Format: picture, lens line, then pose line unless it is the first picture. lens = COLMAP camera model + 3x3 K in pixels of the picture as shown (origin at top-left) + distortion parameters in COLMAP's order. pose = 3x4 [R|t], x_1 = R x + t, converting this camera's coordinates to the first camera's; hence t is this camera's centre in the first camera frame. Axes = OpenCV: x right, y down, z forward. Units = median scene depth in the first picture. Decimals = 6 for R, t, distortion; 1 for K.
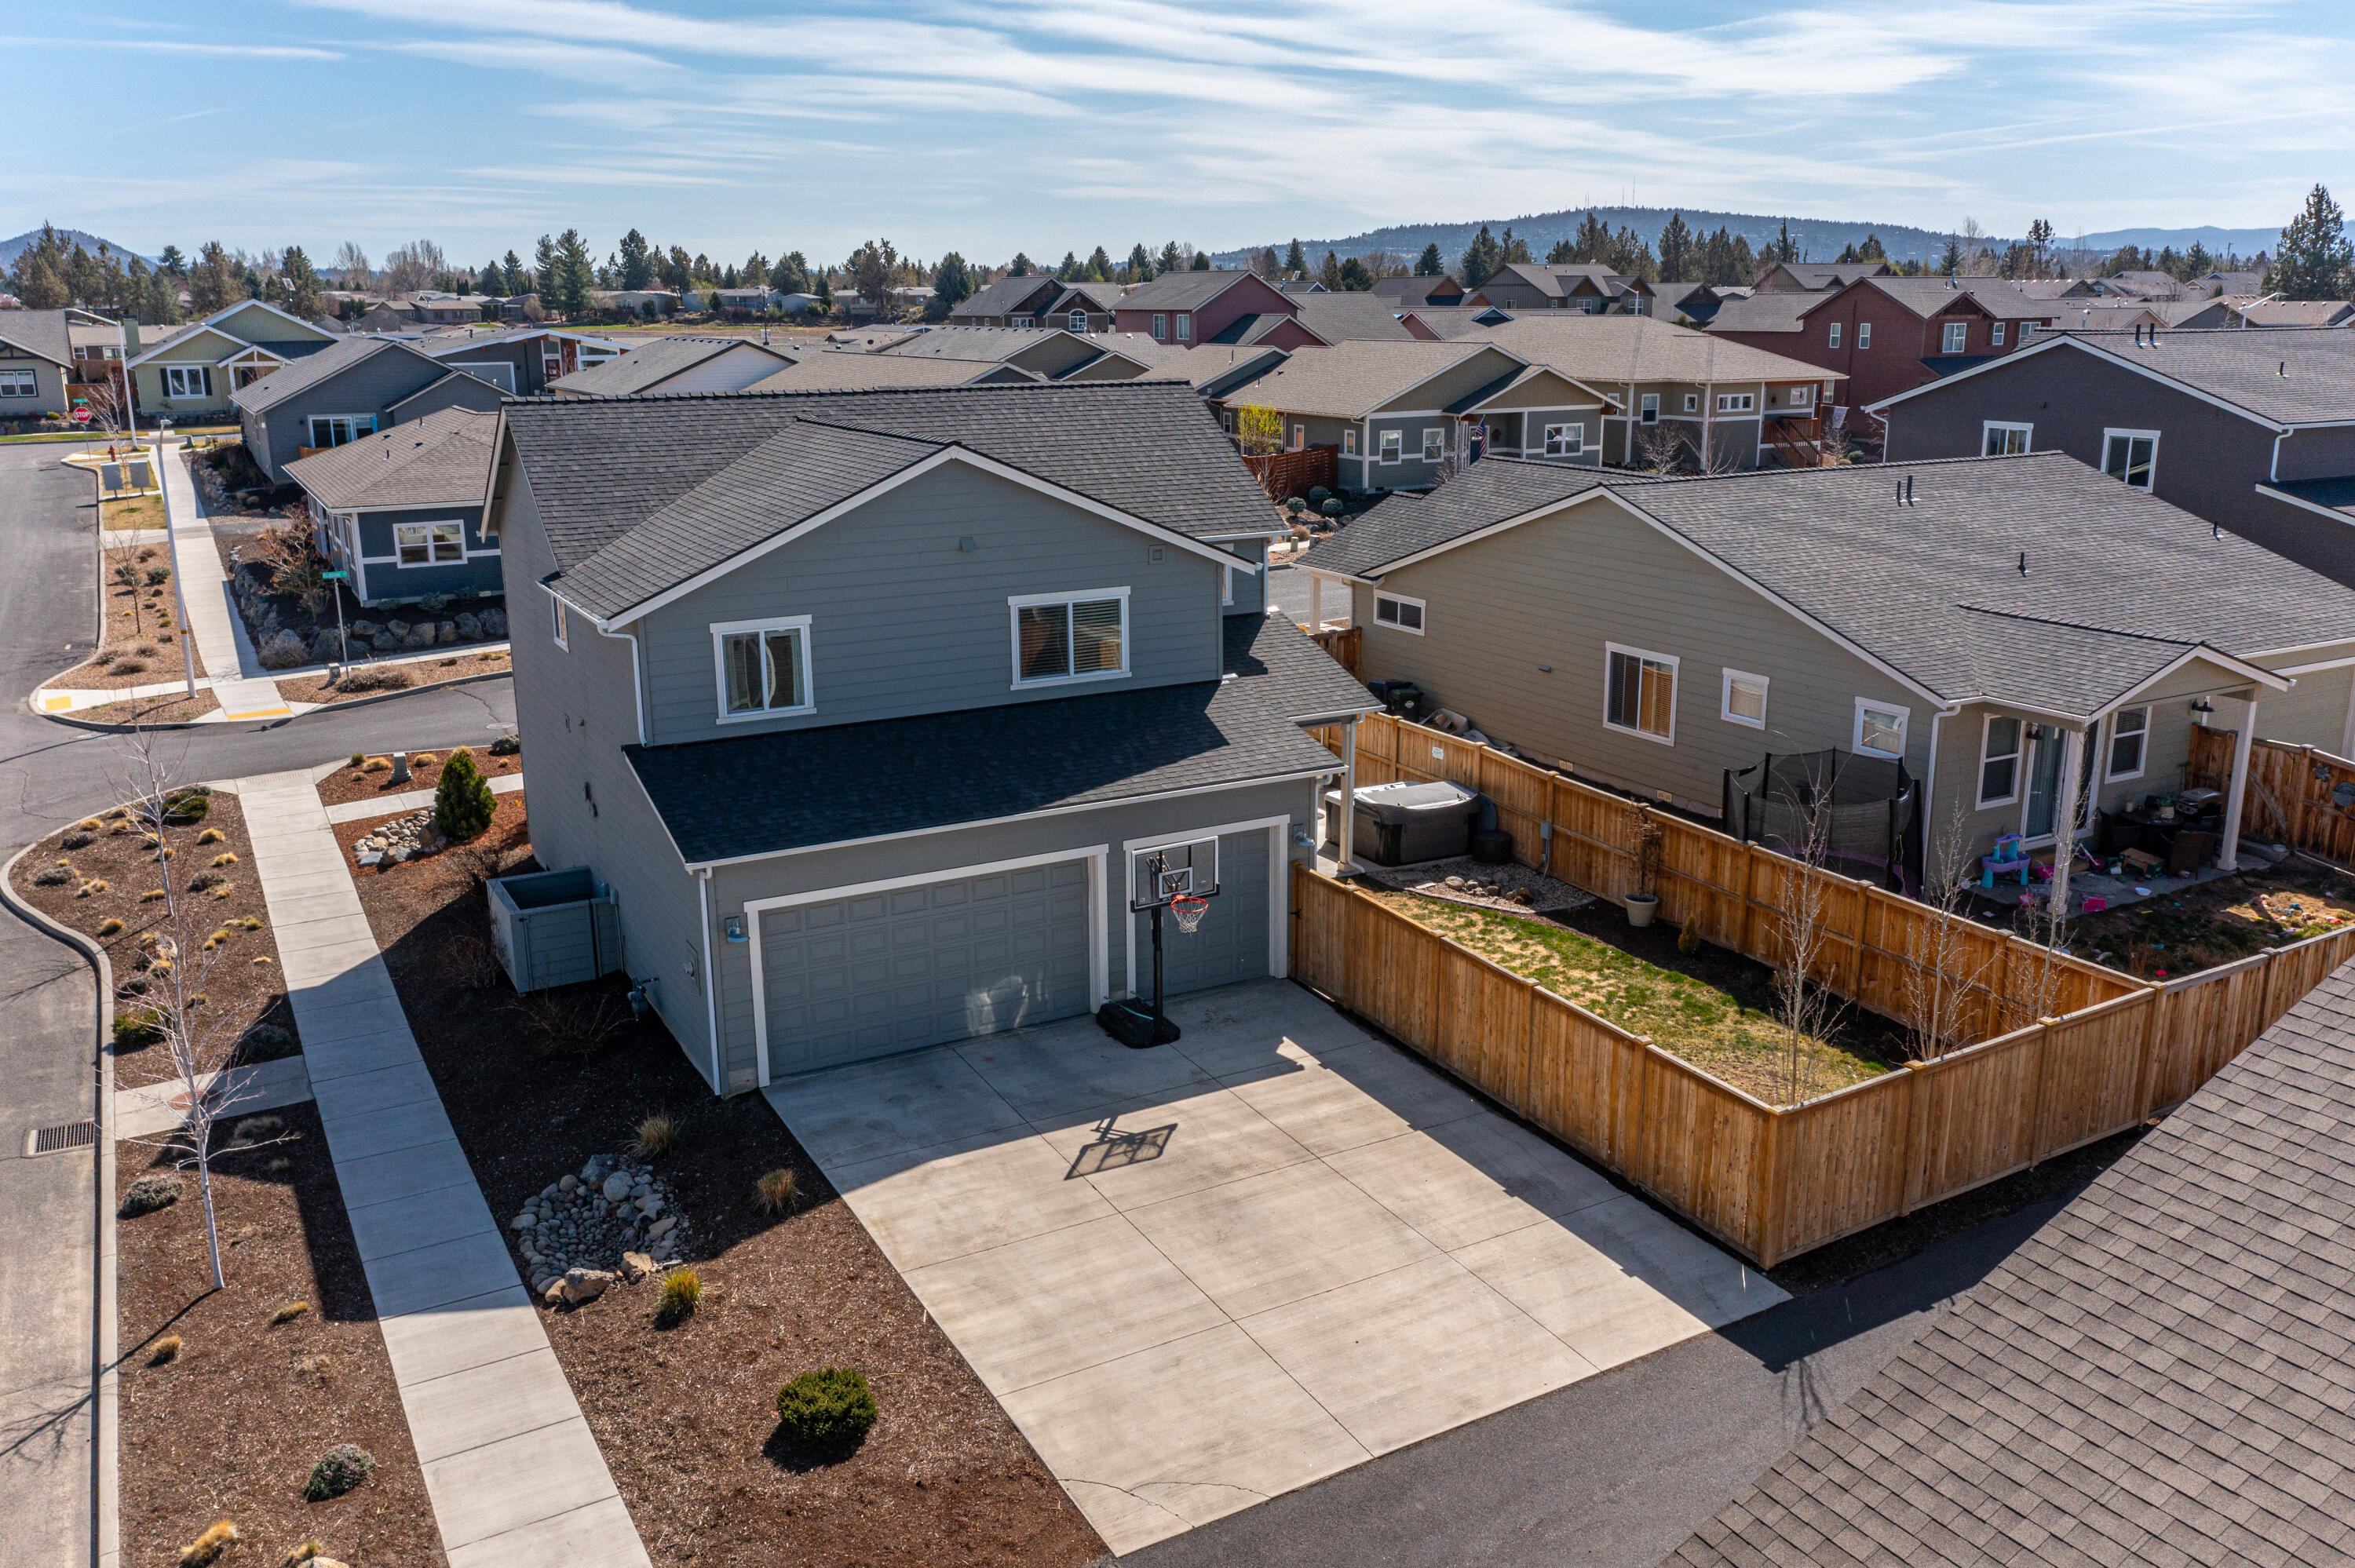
lens RADIAL K [[1871.4, 0, 1183.0], [0, 1871.4, 753.8], [0, 0, 1]] dist [-0.002101, -0.002285]
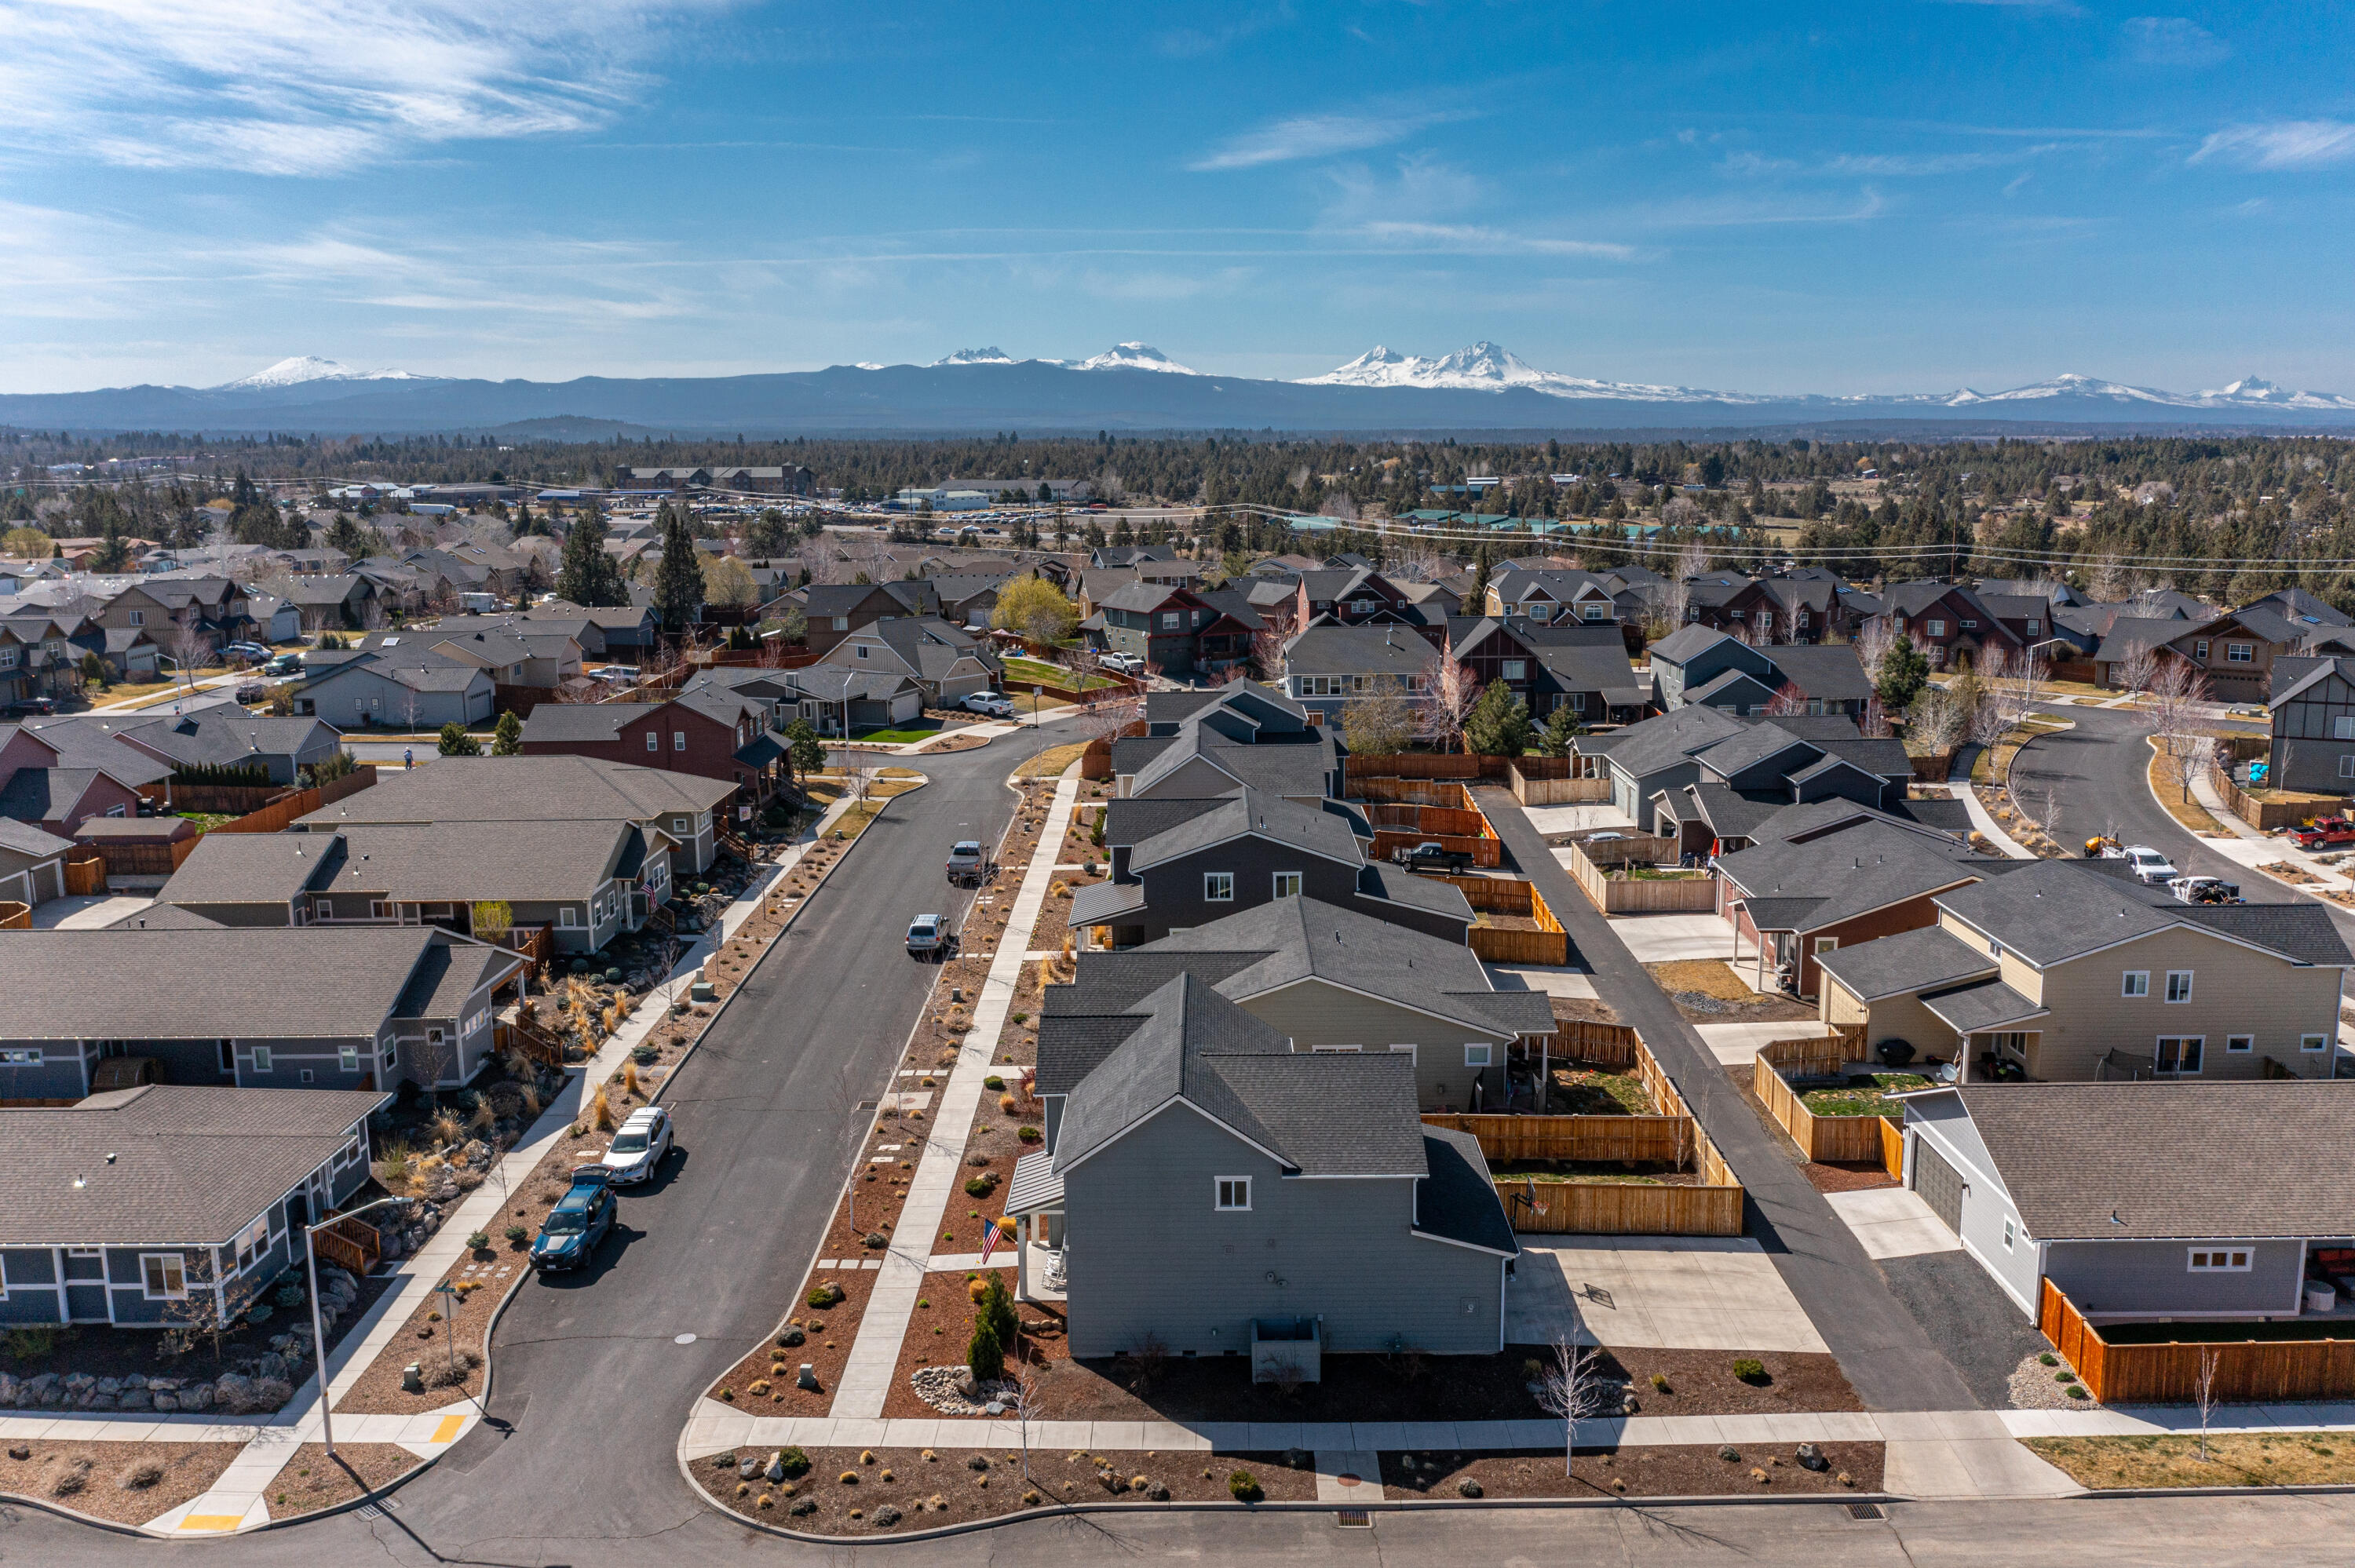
lens RADIAL K [[1871.4, 0, 1183.0], [0, 1871.4, 753.8], [0, 0, 1]] dist [-0.002101, -0.002285]
pose [[0.498129, -0.142978, 0.855234, -2.124445], [0.214478, 0.975980, 0.038242, -0.656149], [-0.840159, 0.164379, 0.516830, -0.002191]]
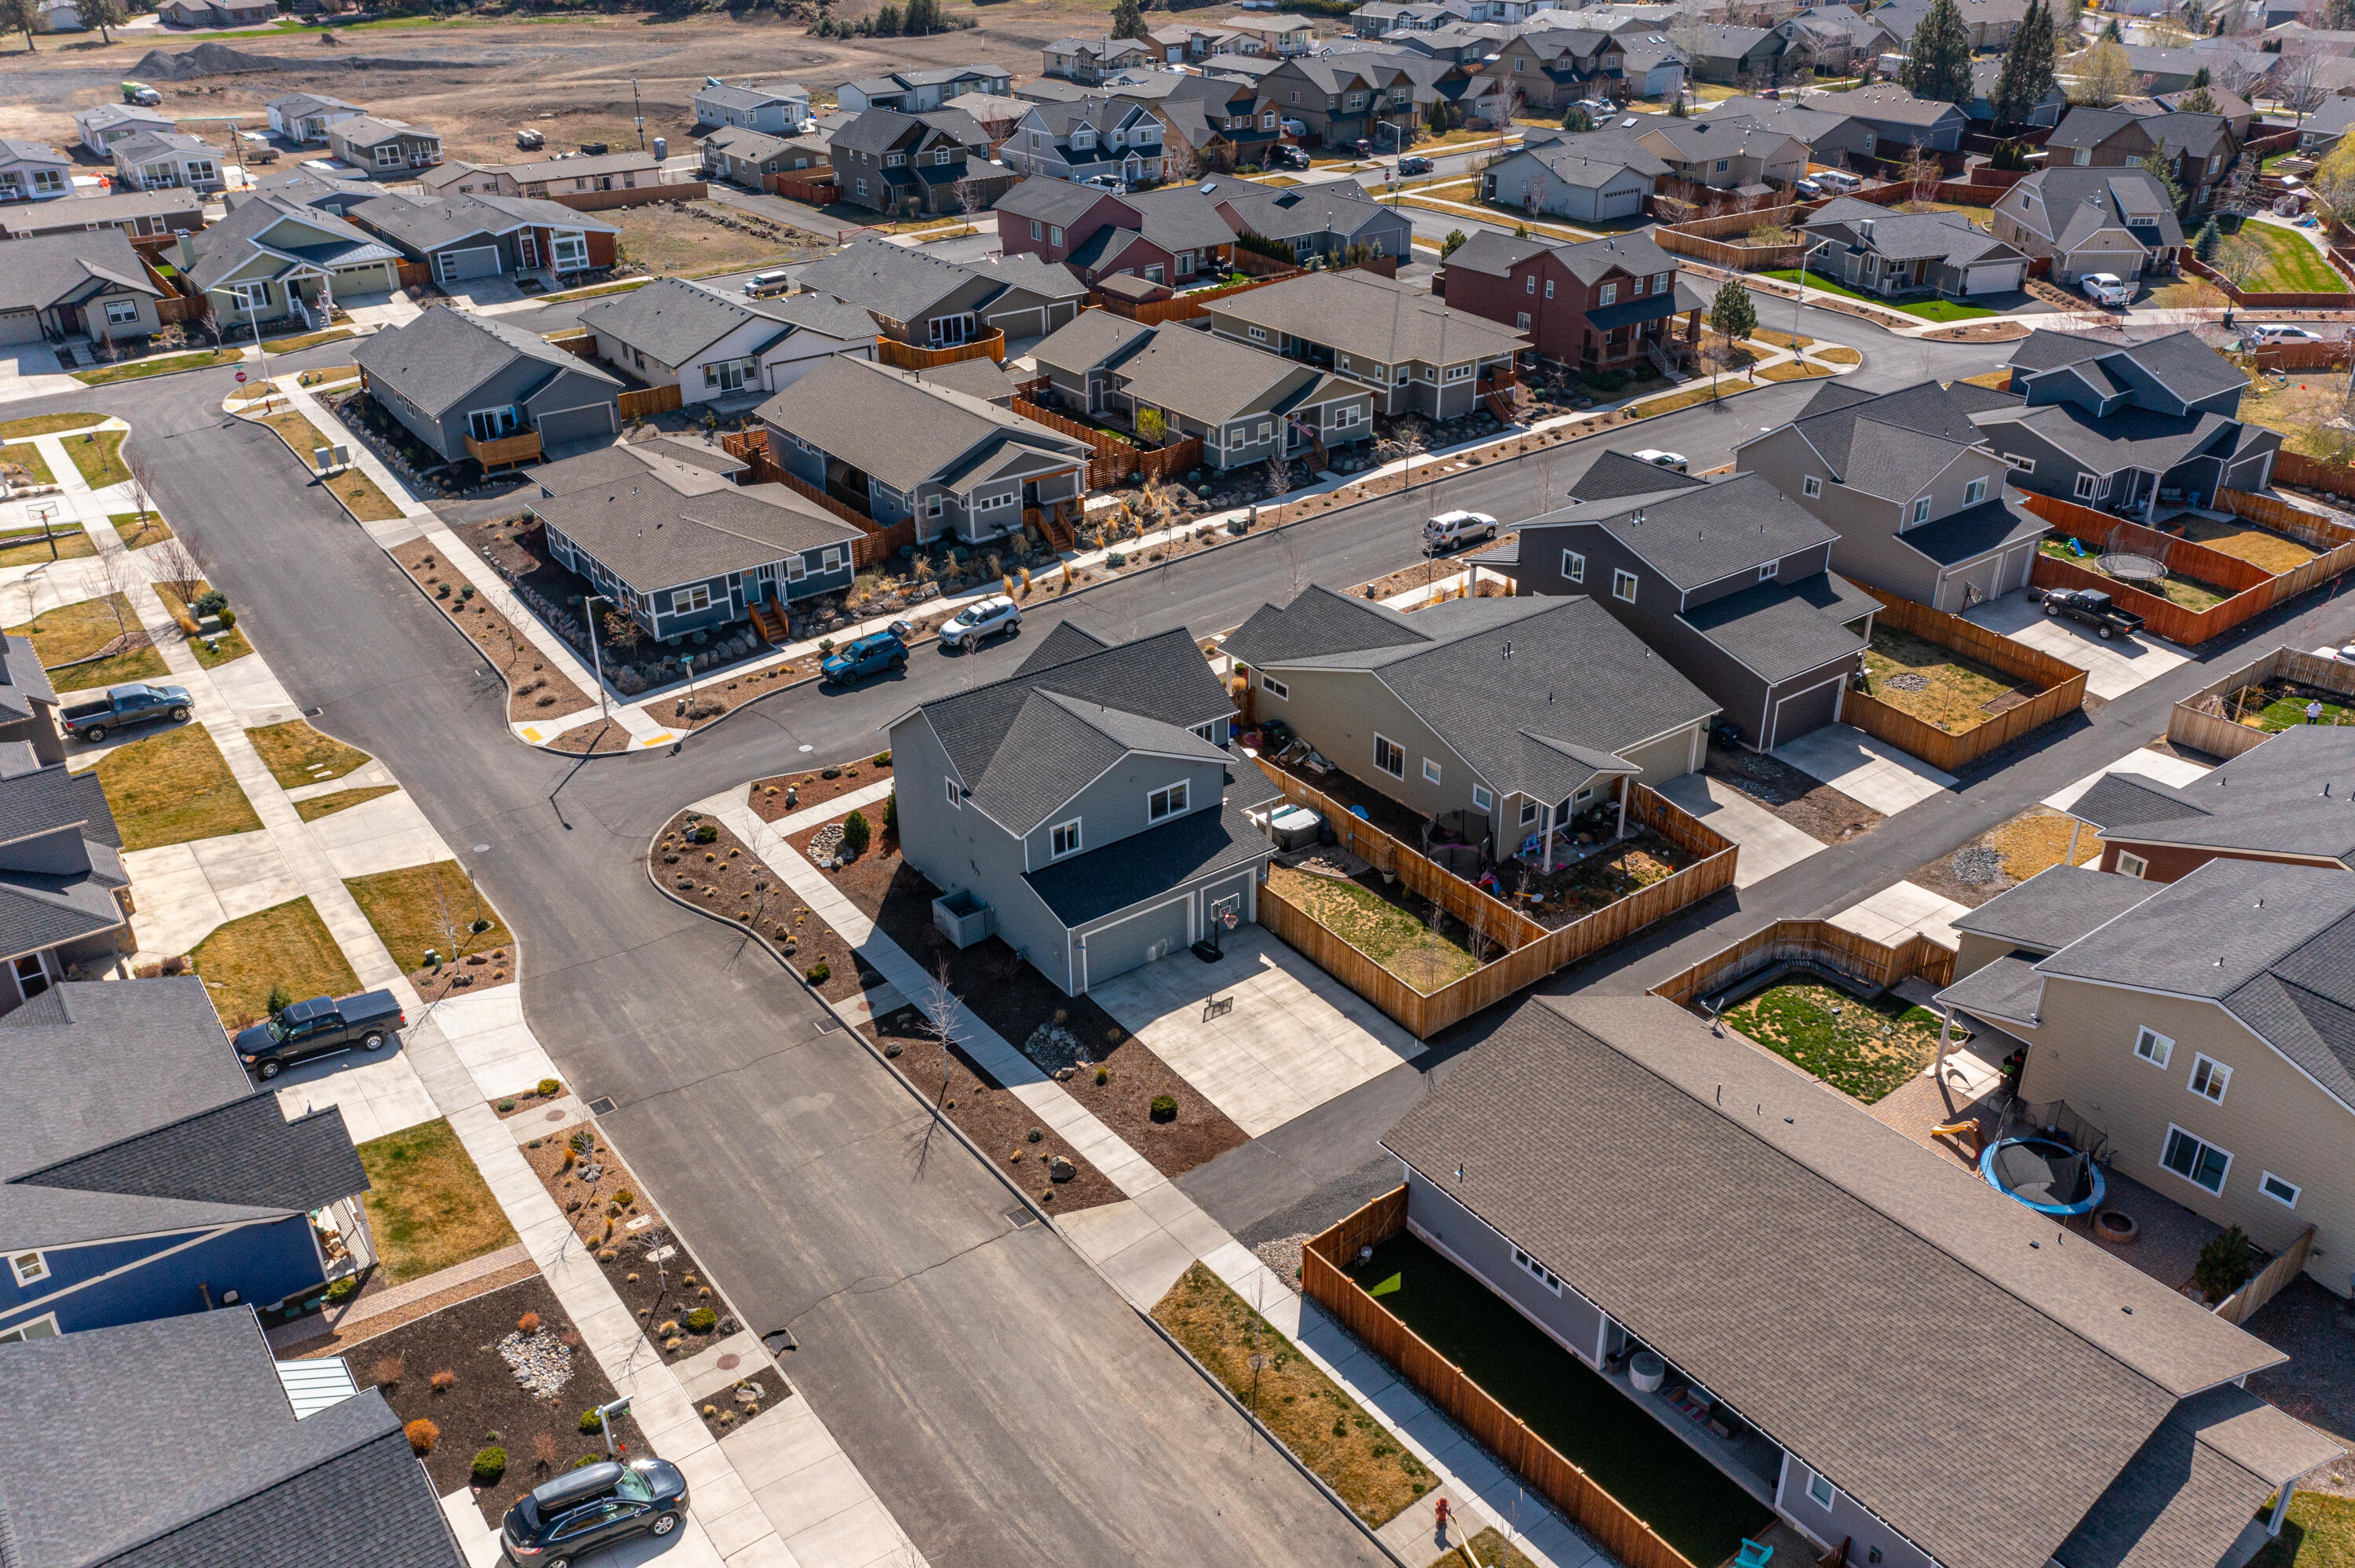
lens RADIAL K [[1871.4, 0, 1183.0], [0, 1871.4, 753.8], [0, 0, 1]] dist [-0.002101, -0.002285]
pose [[0.992199, -0.062474, 0.107881, -0.330535], [0.036329, 0.972709, 0.229166, -0.751407], [-0.119254, -0.223459, 0.967390, -1.548472]]
